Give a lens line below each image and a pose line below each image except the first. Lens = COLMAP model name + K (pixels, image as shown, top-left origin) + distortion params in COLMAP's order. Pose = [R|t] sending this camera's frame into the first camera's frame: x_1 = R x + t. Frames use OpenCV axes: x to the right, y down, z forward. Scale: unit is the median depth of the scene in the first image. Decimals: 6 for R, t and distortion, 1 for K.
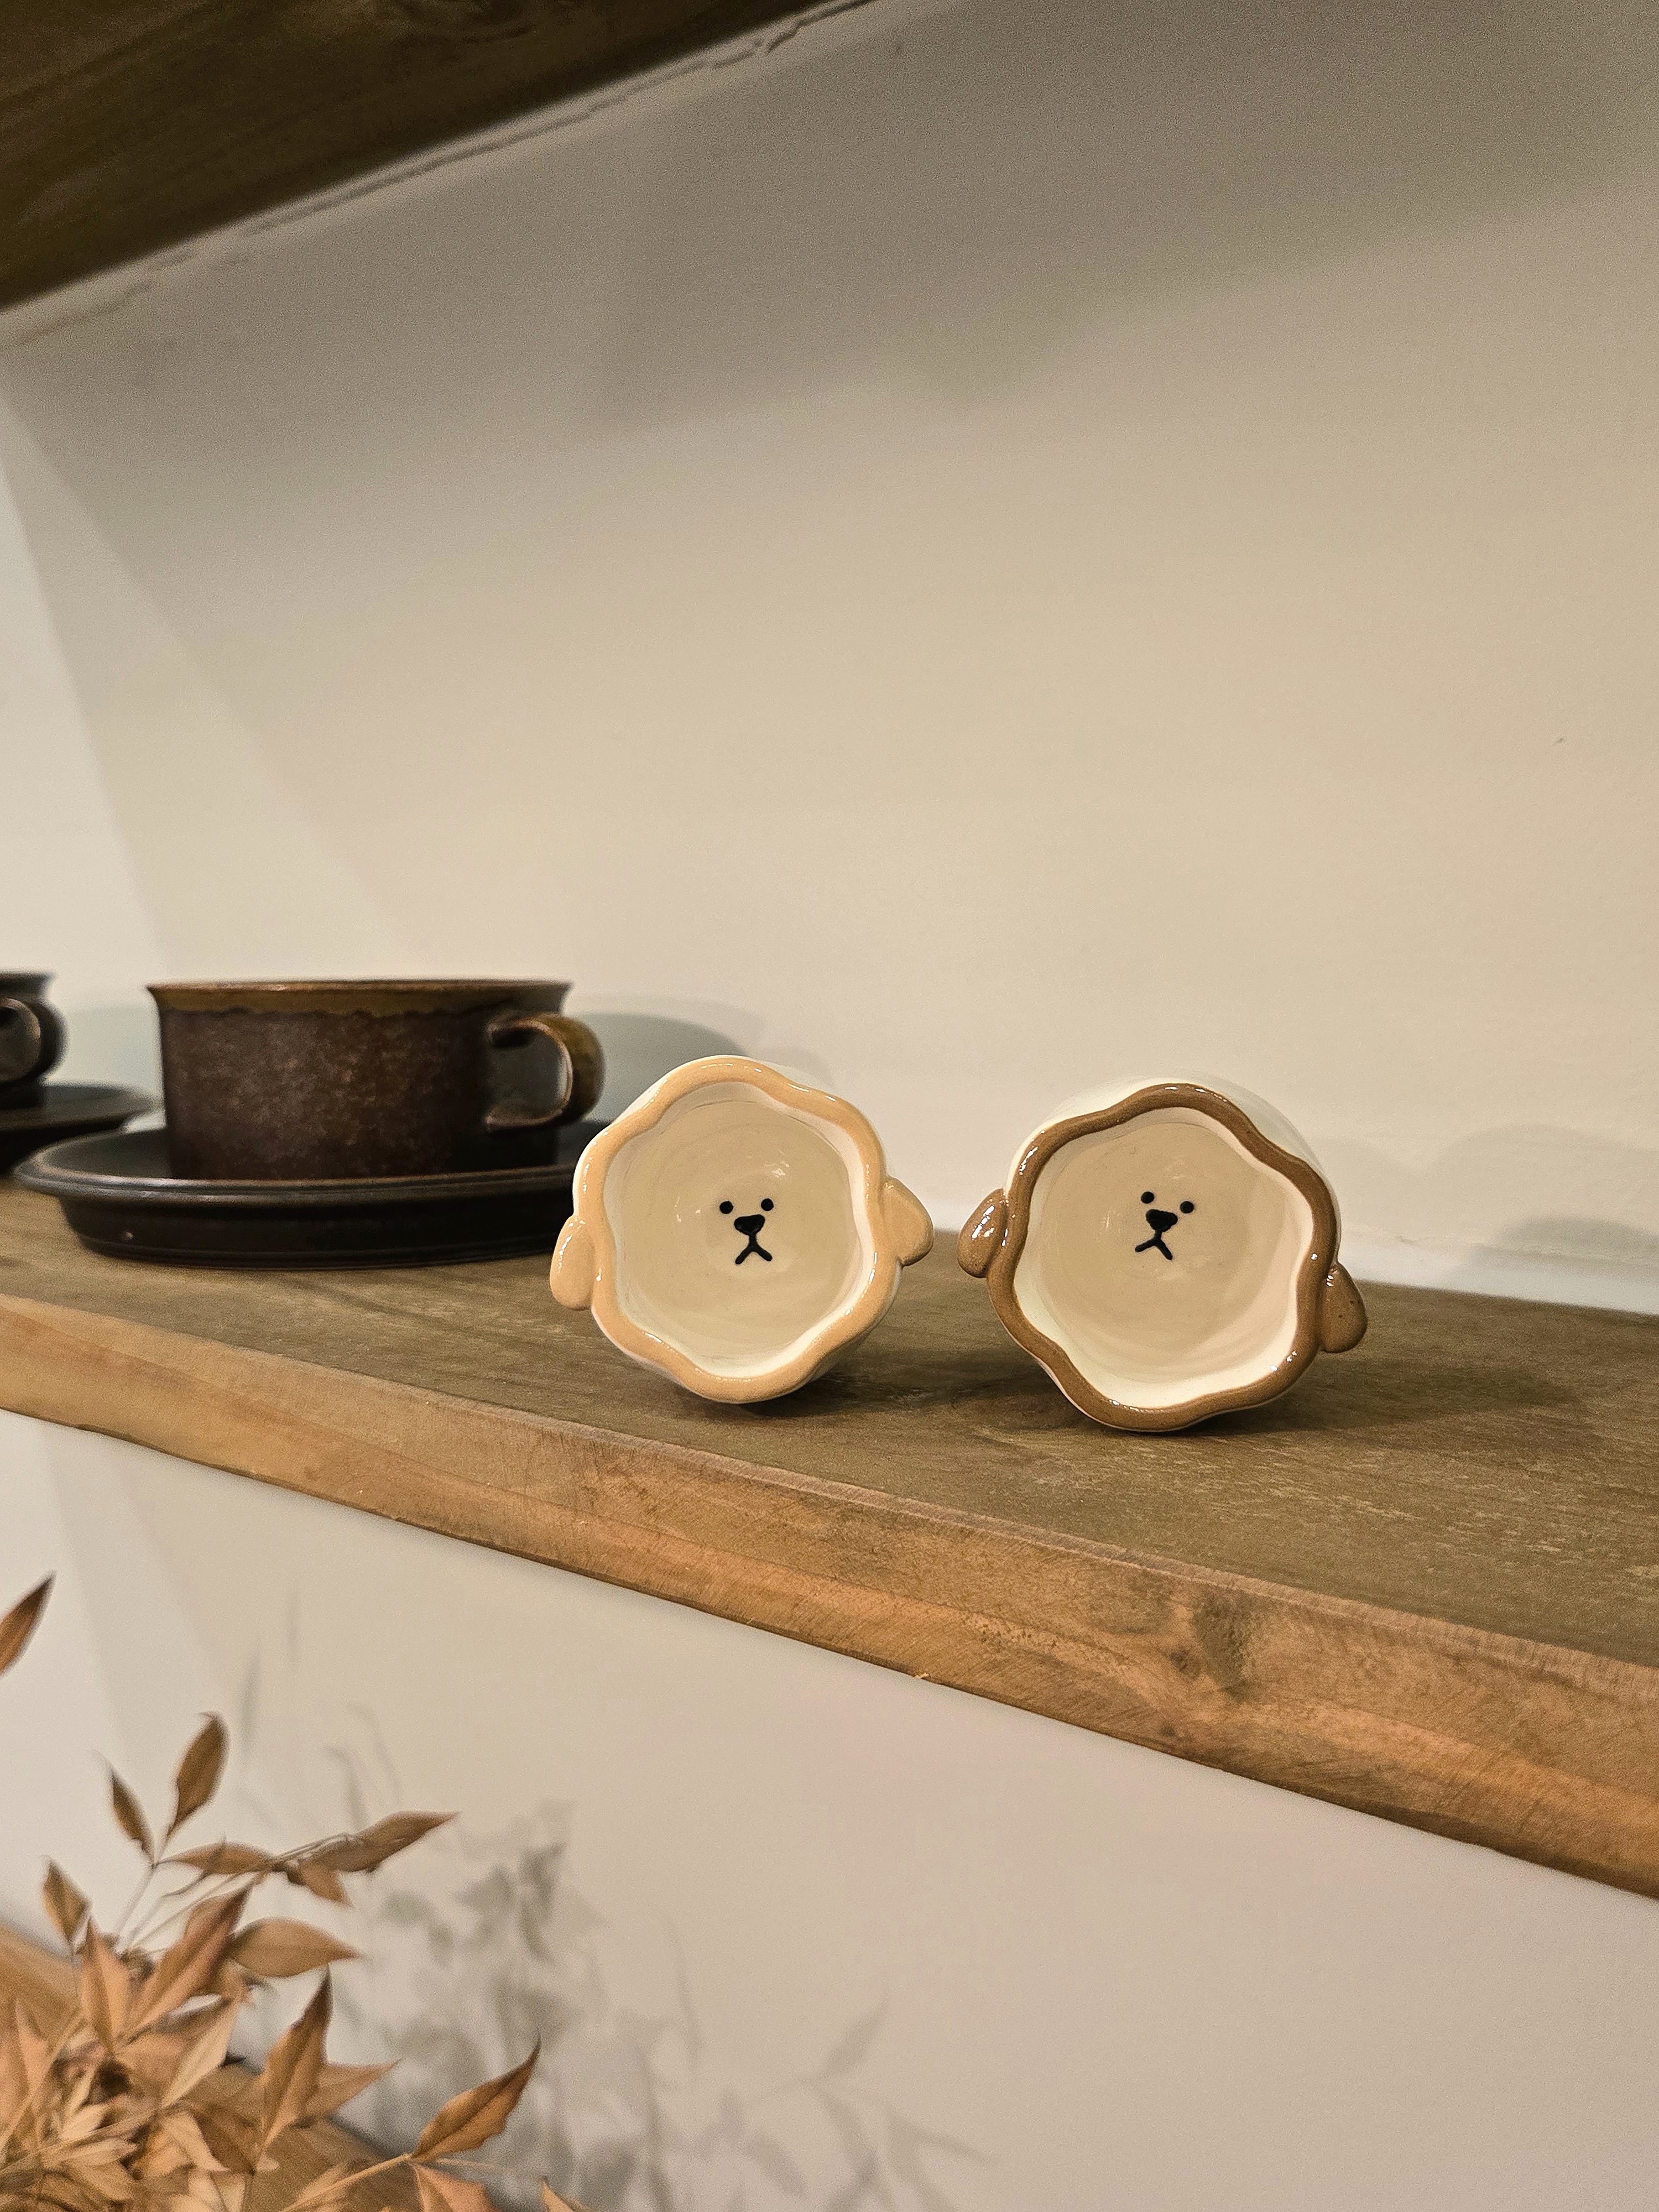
lens RADIAL K [[2211.4, 0, 747.7], [0, 2211.4, 1103.5], [0, 0, 1]] dist [0.081961, -0.327483]
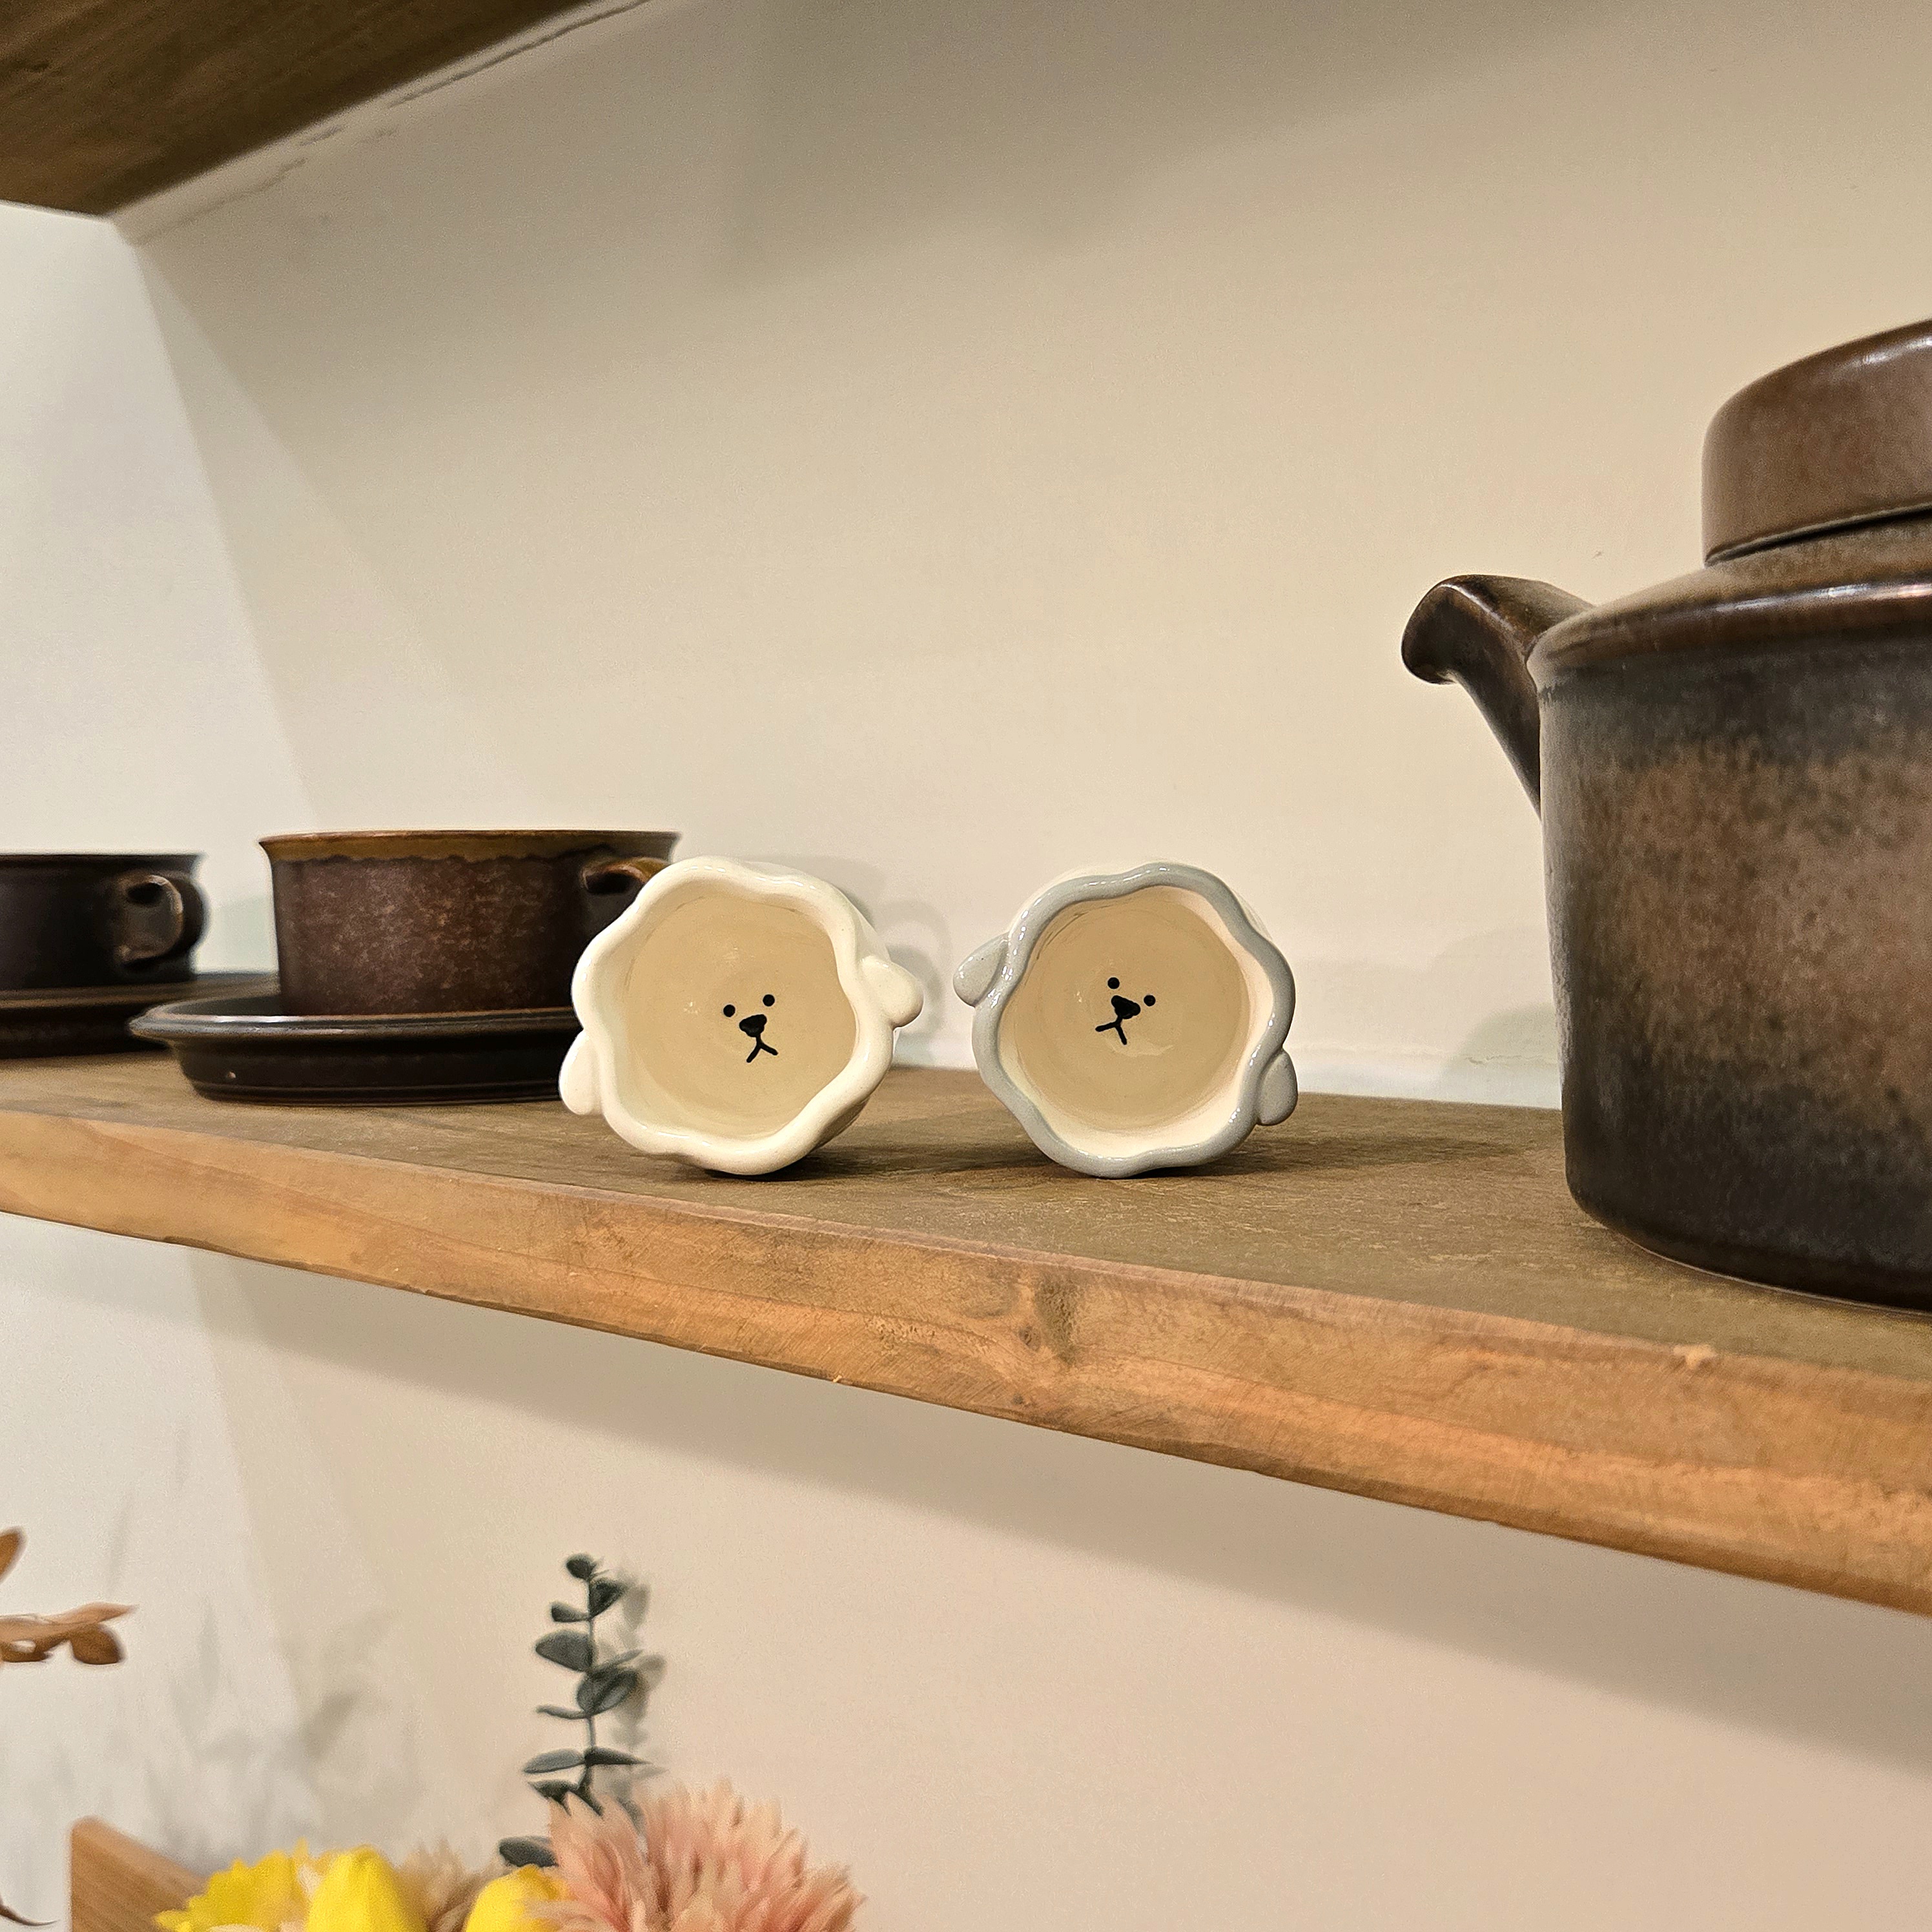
lens RADIAL K [[2732.0, 0, 957.2], [0, 2732.0, 983.4], [0, 0, 1]] dist [0.061500, -0.102347]
pose [[0.995818, -0.015101, -0.090107, 0.241542], [0.010583, 0.998672, -0.050416, 0.118547], [0.090749, 0.049251, 0.994655, -0.333261]]
